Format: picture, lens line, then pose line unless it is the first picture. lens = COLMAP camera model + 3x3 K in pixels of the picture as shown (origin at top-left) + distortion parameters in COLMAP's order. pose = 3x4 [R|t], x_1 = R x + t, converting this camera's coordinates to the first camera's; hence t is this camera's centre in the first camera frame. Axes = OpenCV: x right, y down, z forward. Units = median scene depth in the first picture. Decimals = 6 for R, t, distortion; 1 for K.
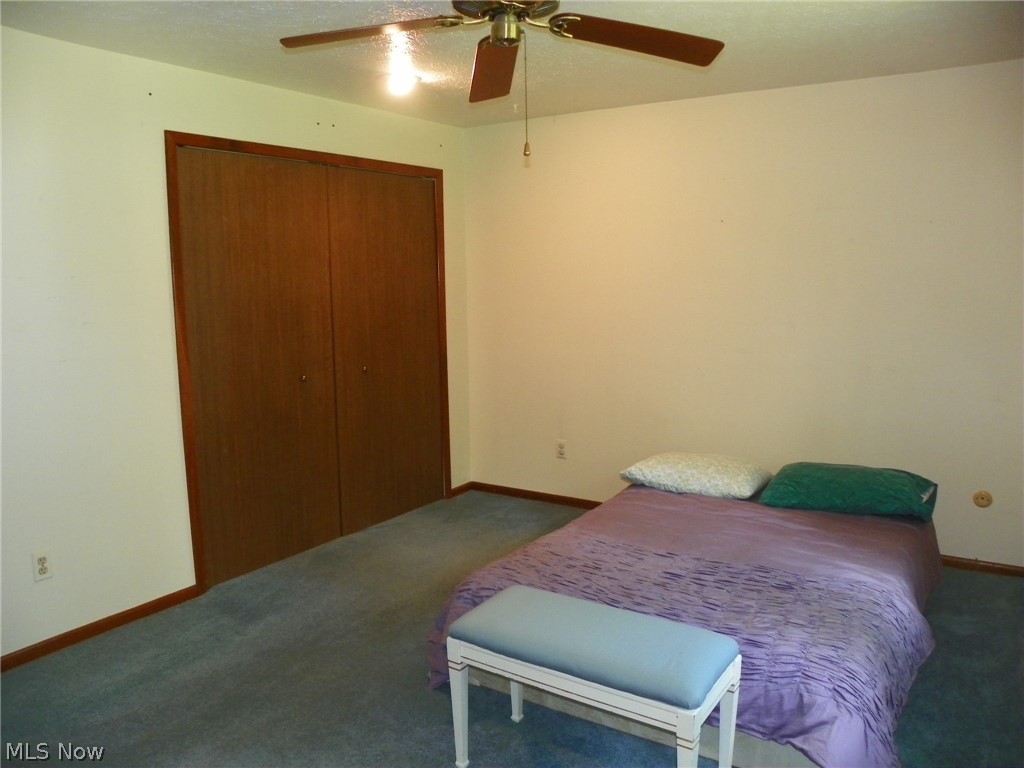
lens RADIAL K [[774.2, 0, 510.0], [0, 774.2, 382.2], [0, 0, 1]] dist [-0.045587, 0.000431]
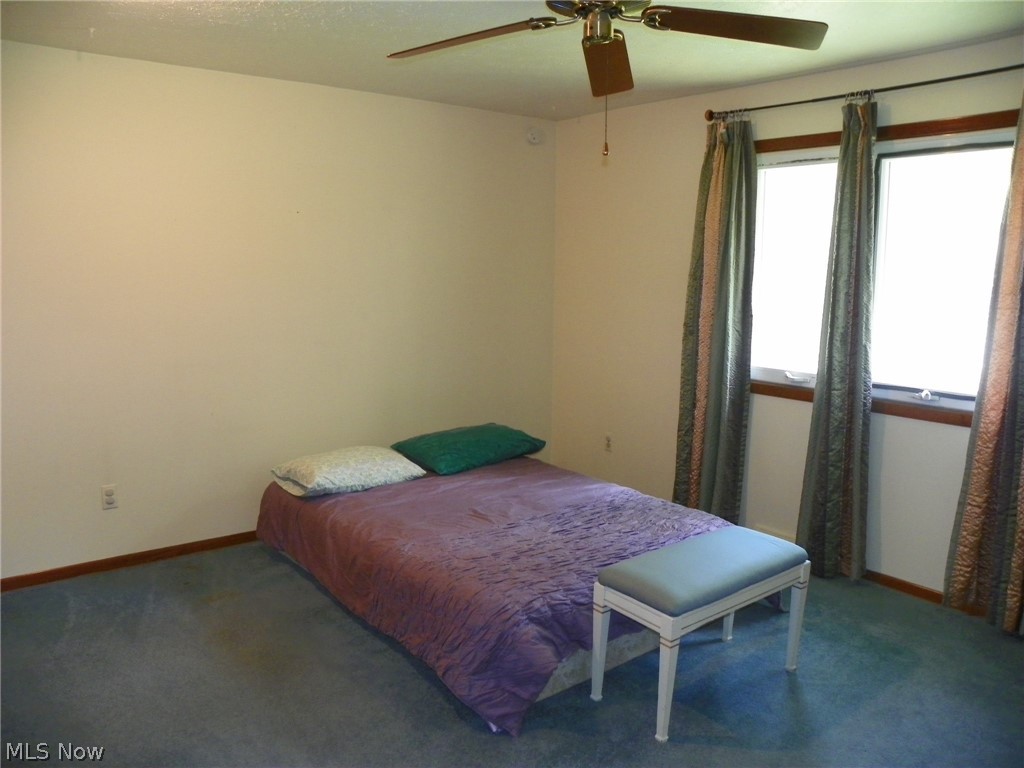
lens RADIAL K [[774.2, 0, 510.7], [0, 774.2, 383.0], [0, 0, 1]] dist [-0.045587, 0.000431]
pose [[0.292985, -0.112616, 0.949462, -0.726786], [0.107077, 0.990657, 0.084460, -0.060814], [-0.950102, 0.076920, 0.302307, 0.588497]]
